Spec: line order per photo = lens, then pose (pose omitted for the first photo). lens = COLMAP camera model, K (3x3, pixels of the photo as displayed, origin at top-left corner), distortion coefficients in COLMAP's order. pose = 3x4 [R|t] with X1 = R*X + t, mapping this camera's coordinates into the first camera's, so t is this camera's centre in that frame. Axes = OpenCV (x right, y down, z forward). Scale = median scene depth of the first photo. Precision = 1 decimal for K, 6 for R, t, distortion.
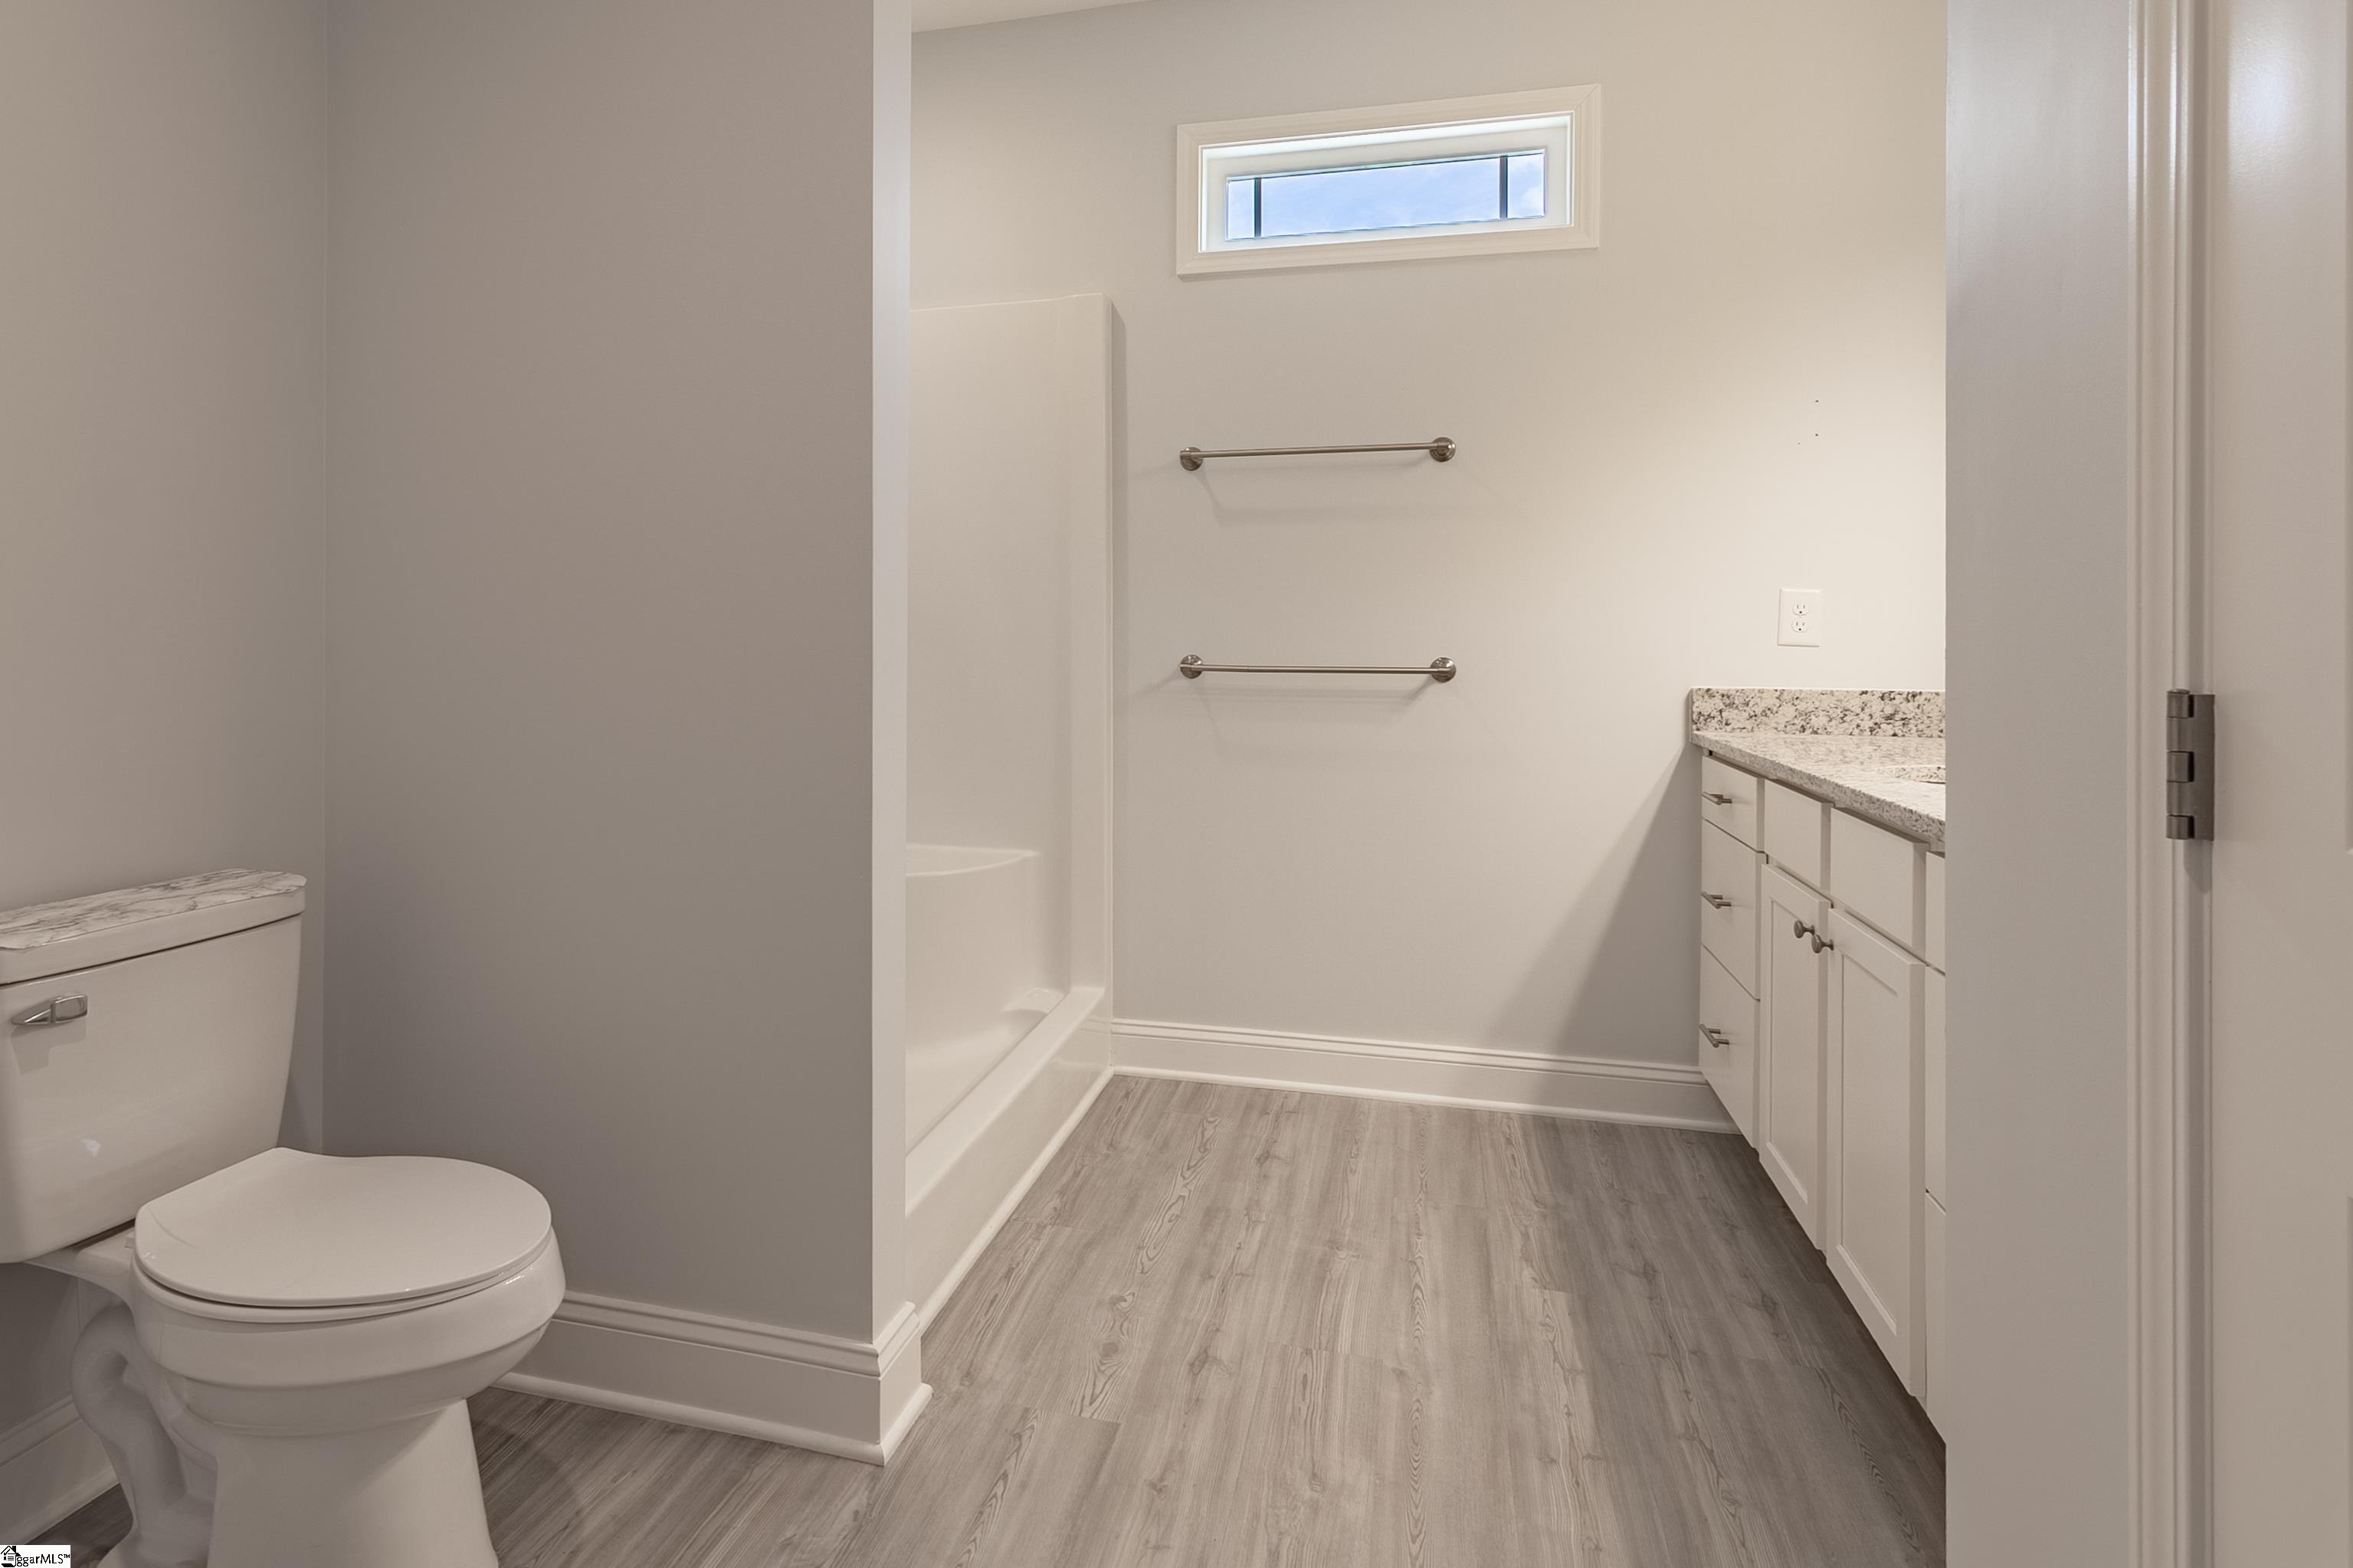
lens RADIAL K [[1158.5, 0, 1134.5], [0, 1158.5, 668.1], [0, 0, 1]] dist [0.000430, 0.000382]
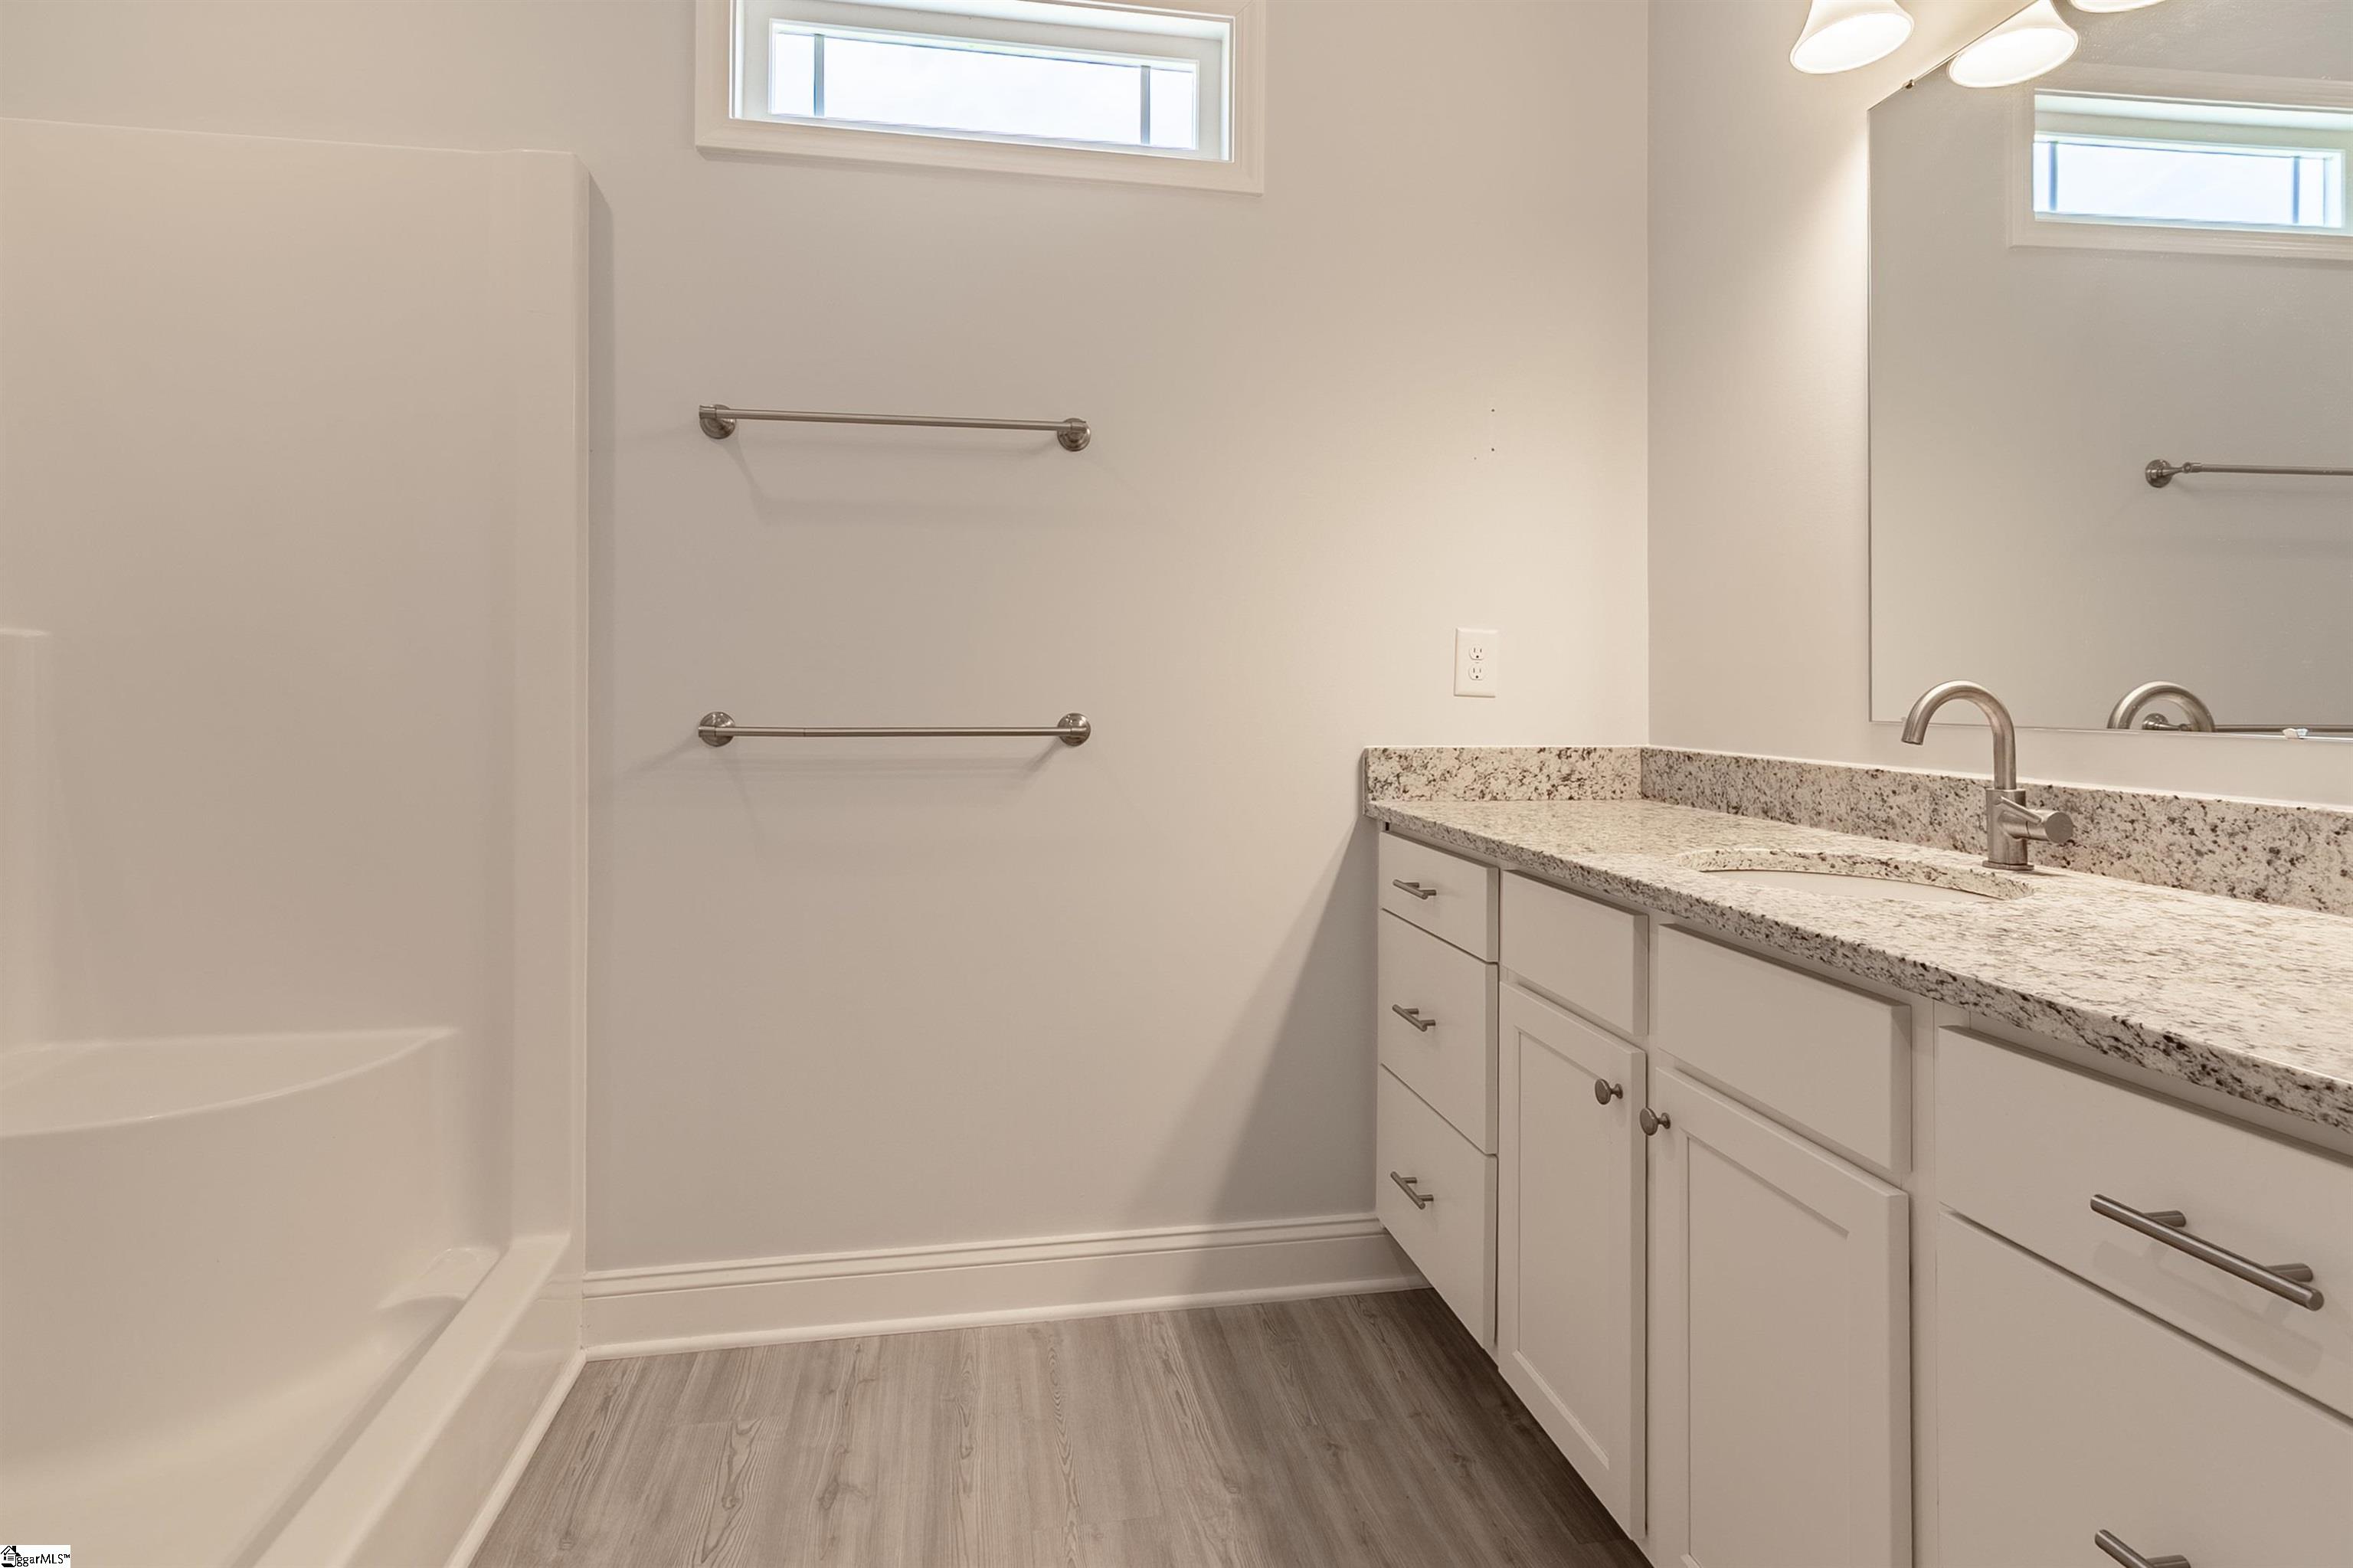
lens RADIAL K [[1158.7, 0, 1134.5], [0, 1158.7, 668.0], [0, 0, 1]] dist [0.000430, 0.000382]
pose [[0.926208, 0.006057, 0.376963, 0.021953], [0.009425, 0.999186, -0.039212, -0.008865], [-0.376894, 0.039872, 0.925398, 0.308518]]
